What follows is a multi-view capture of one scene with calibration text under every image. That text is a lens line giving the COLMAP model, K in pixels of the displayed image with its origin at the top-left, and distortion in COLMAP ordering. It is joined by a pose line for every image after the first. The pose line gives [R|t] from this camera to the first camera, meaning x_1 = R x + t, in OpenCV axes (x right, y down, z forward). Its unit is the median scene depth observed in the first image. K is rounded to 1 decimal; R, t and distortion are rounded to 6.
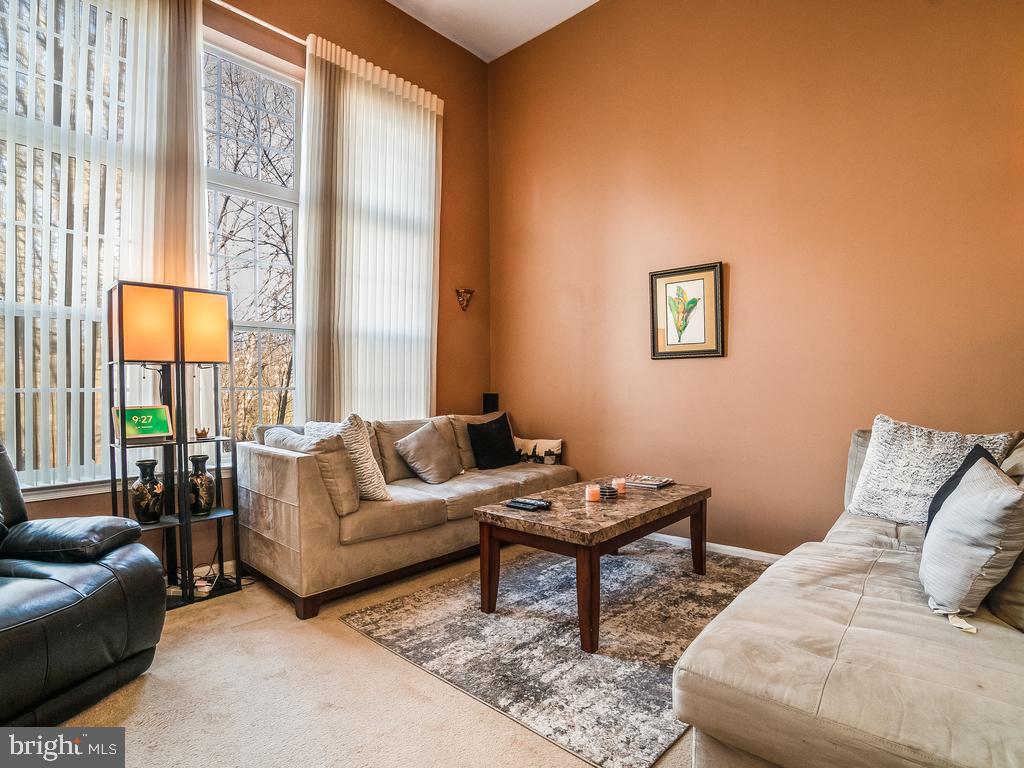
lens RADIAL K [[532.0, 0, 510.6], [0, 532.0, 390.9], [0, 0, 1]] dist [-0.069612, 0.029065]
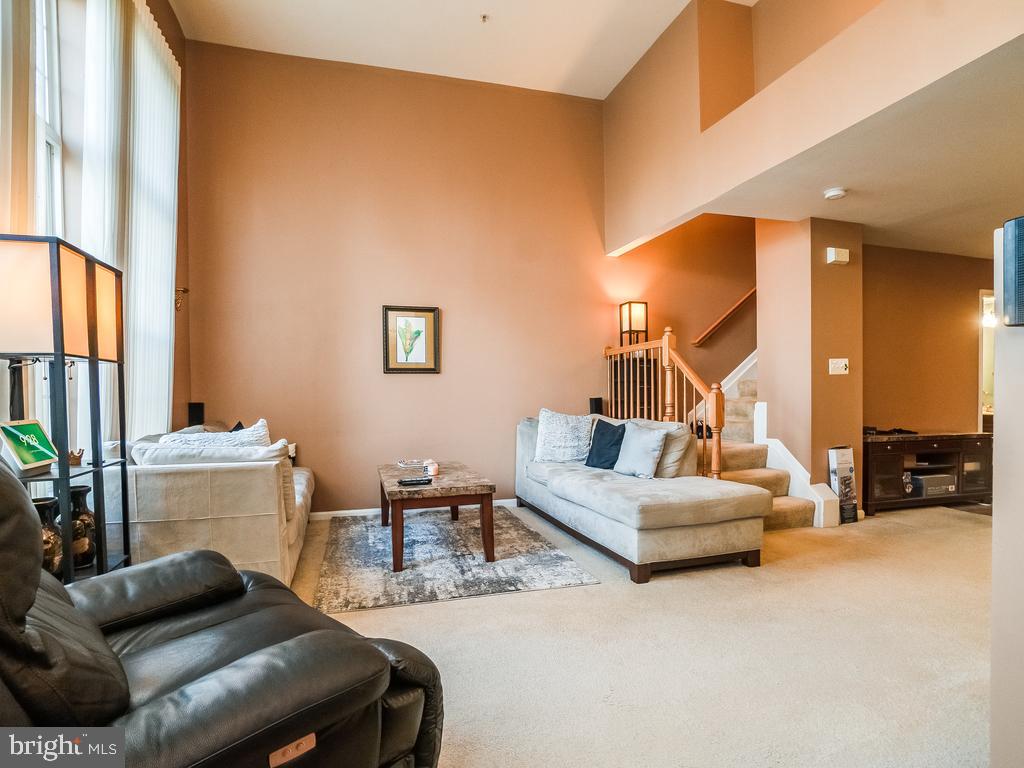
lens RADIAL K [[531.0, 0, 509.6], [0, 531.0, 406.8], [0, 0, 1]] dist [-0.054022, -0.000017]
pose [[0.506666, -0.016499, 0.861984, -0.911021], [0.010957, 0.999859, 0.012697, 0.012091], [-0.862073, 0.003012, 0.506776, 0.117321]]
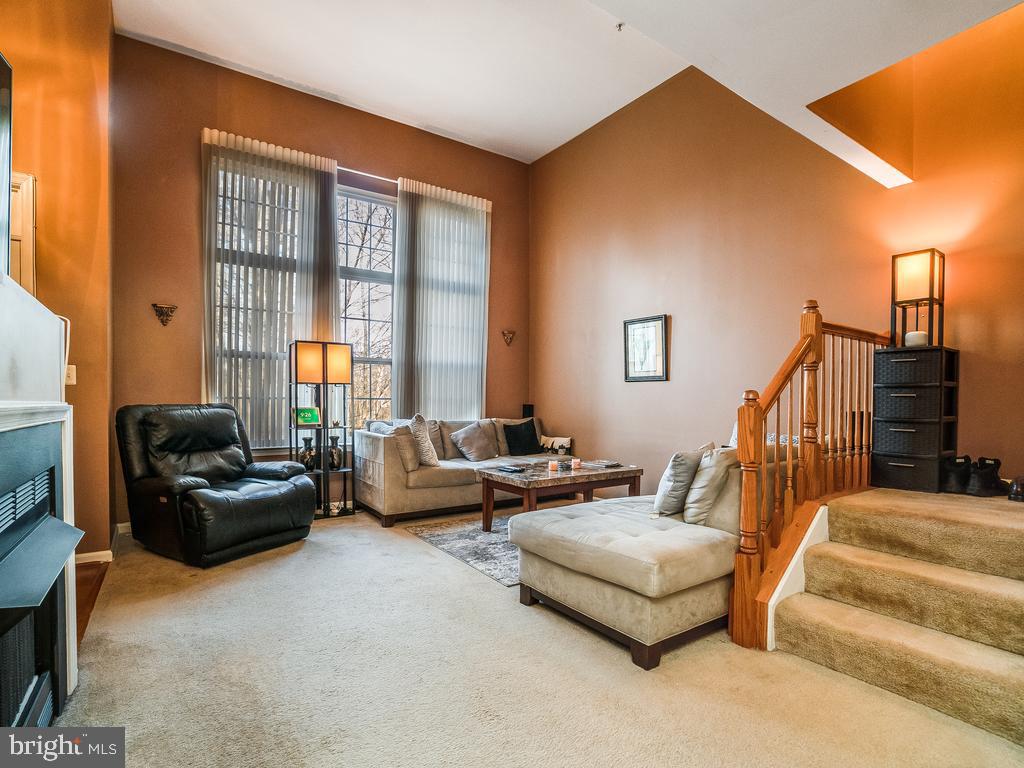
lens RADIAL K [[514.5, 0, 506.1], [0, 514.5, 403.4], [0, 0, 1]] dist [-0.033088, 0.000470]
pose [[0.973502, 0.015220, -0.228171, 0.361183], [-0.015145, 0.999883, 0.002077, 0.000777], [0.228176, 0.001434, 0.973619, -0.556586]]
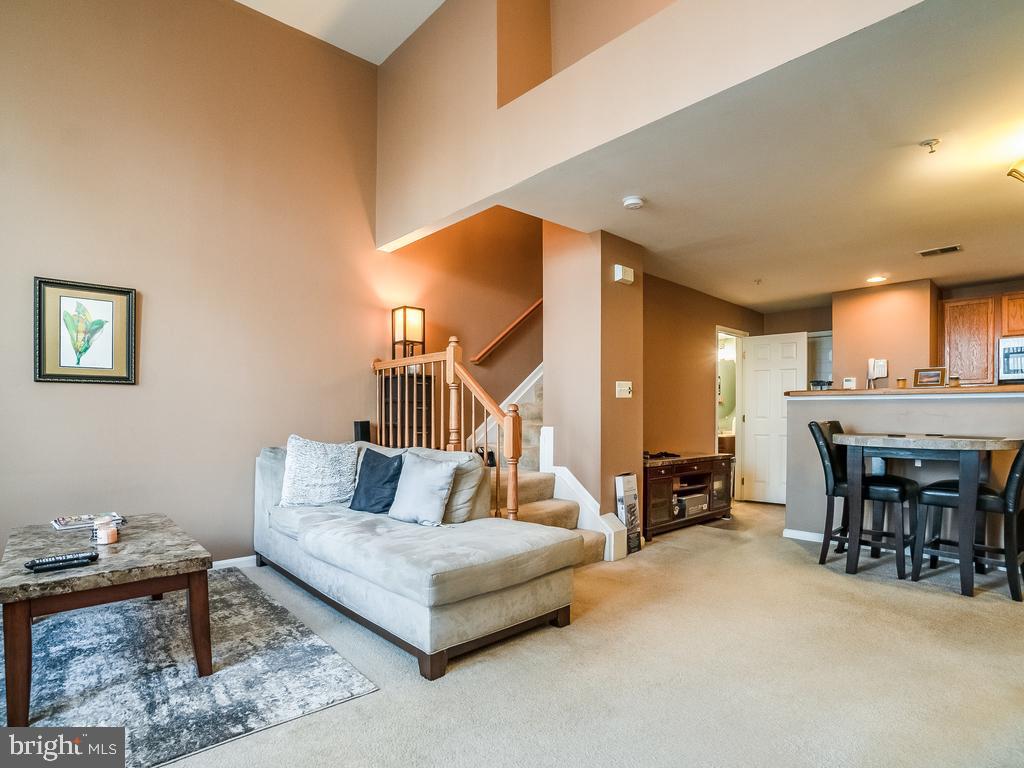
lens RADIAL K [[532.1, 0, 505.1], [0, 532.1, 417.4], [0, 0, 1]] dist [-0.073974, 0.026714]
pose [[0.091671, 0.004801, 0.995778, -0.610236], [0.006544, 0.999964, -0.005423, 0.007683], [-0.995768, 0.007014, 0.091636, 0.257762]]
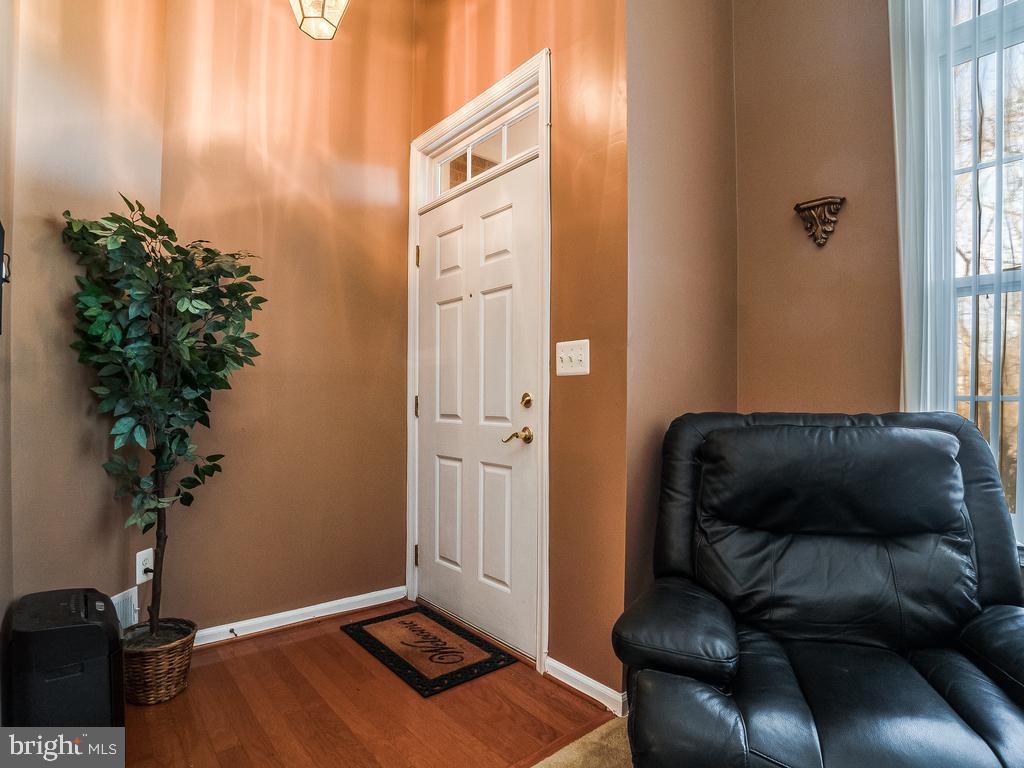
lens RADIAL K [[532.1, 0, 505.1], [0, 532.1, 417.4], [0, 0, 1]] dist [-0.073974, 0.026714]
pose [[-0.123472, 0.035048, -0.991729, -0.196362], [-0.013307, 0.999228, 0.036970, 0.006101], [0.992259, 0.017761, -0.122910, 0.335713]]
